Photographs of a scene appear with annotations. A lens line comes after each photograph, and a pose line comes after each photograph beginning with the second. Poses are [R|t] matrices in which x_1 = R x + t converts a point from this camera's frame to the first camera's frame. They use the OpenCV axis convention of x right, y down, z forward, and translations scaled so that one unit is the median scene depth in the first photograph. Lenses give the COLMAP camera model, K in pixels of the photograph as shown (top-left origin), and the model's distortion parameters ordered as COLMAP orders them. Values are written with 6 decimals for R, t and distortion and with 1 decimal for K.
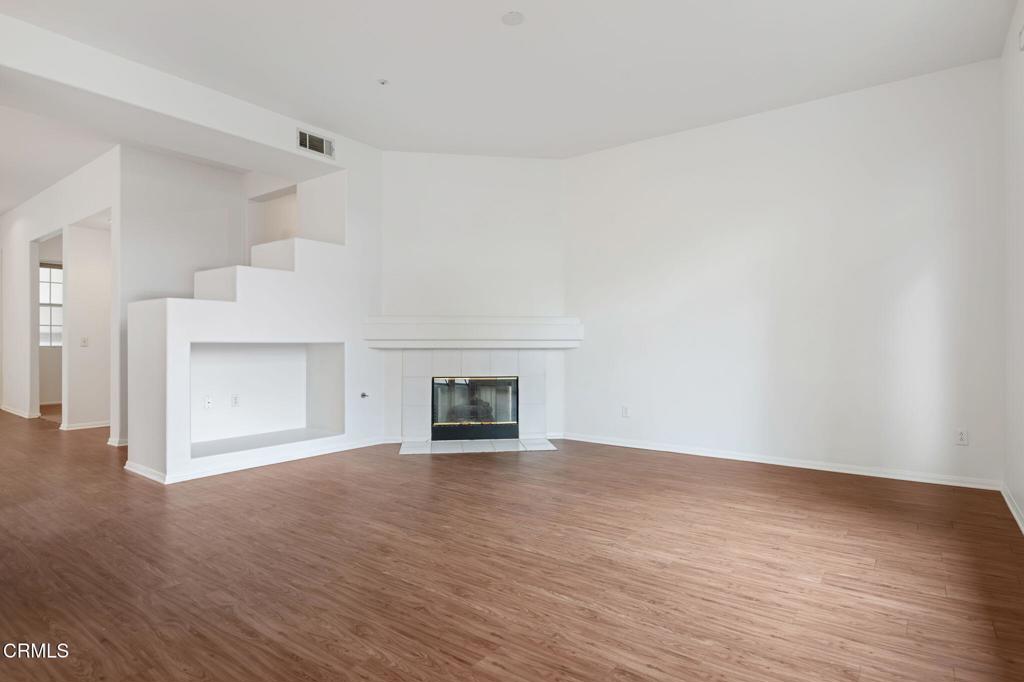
lens RADIAL K [[543.7, 0, 512.0], [0, 543.7, 341.0], [0, 0, 1]] dist [0.000537, -0.000258]
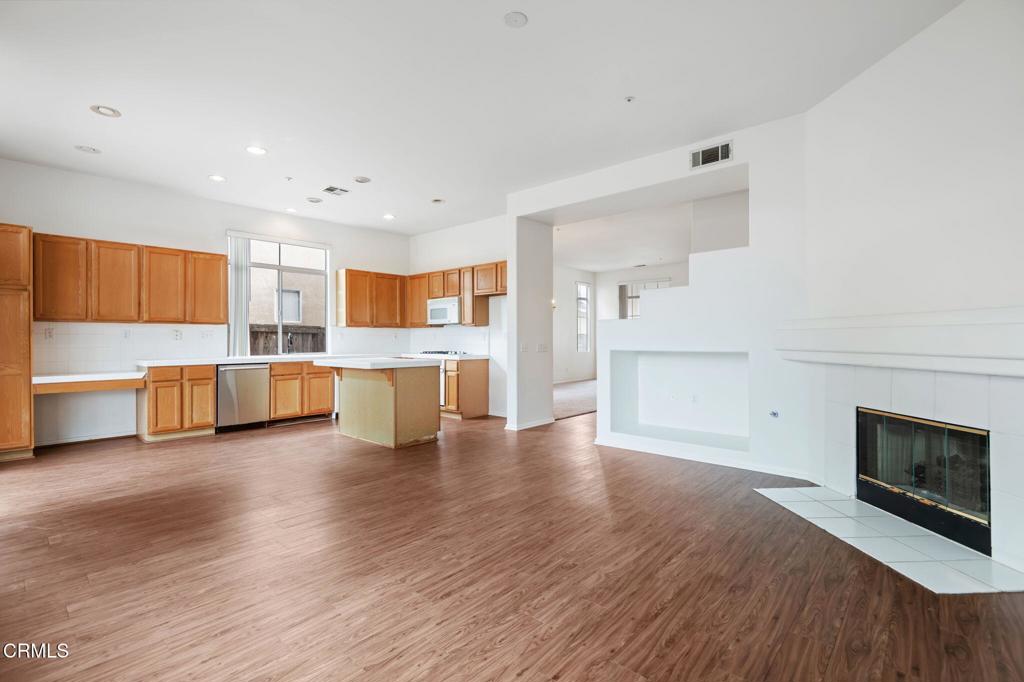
lens RADIAL K [[474.1, 0, 512.0], [0, 474.1, 341.0], [0, 0, 1]] dist [-0.001204, -0.000458]
pose [[-0.089846, 0.006571, -0.995934, 0.995049], [0.006747, 0.999959, 0.005989, -0.045040], [0.995933, -0.006181, -0.089886, 1.283140]]
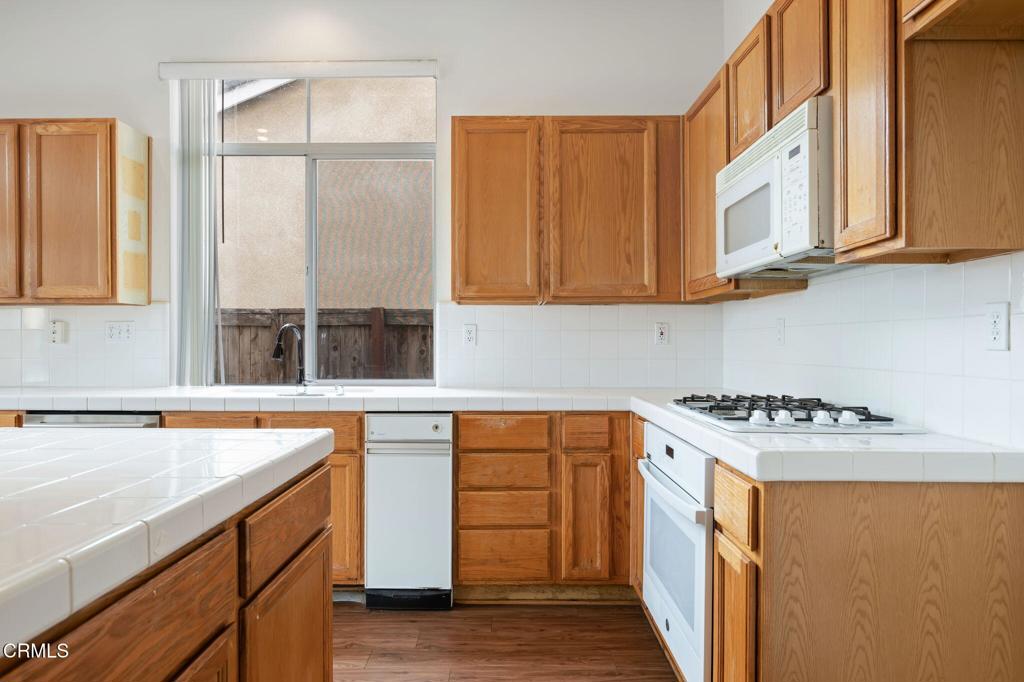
lens RADIAL K [[632.5, 0, 503.3], [0, 632.5, 341.5], [0, 0, 1]] dist [-0.004479, -0.001474]
pose [[-0.806903, 0.000292, -0.590684, -0.989558], [0.004571, 0.999973, -0.005749, -0.039377], [0.590667, -0.007339, -0.806882, 1.063272]]
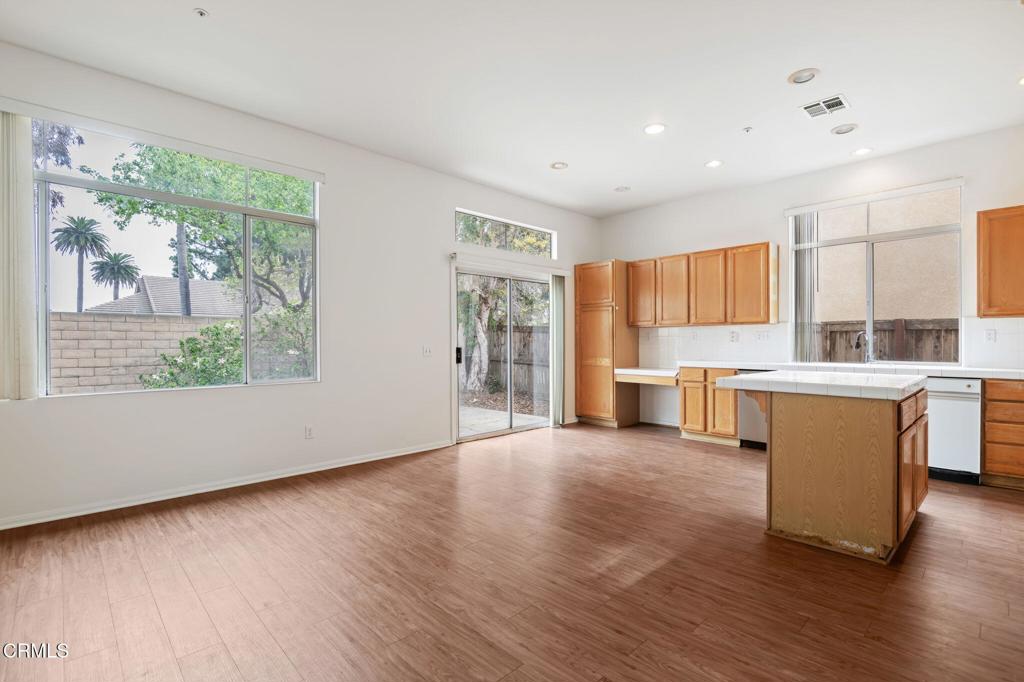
lens RADIAL K [[475.6, 0, 513.5], [0, 475.6, 343.1], [0, 0, 1]] dist [-0.003572, -0.000944]
pose [[-0.986722, 0.003351, 0.162382, -0.398271], [0.002794, 0.999989, -0.003662, -0.035810], [-0.162392, -0.003159, -0.986721, 1.787729]]
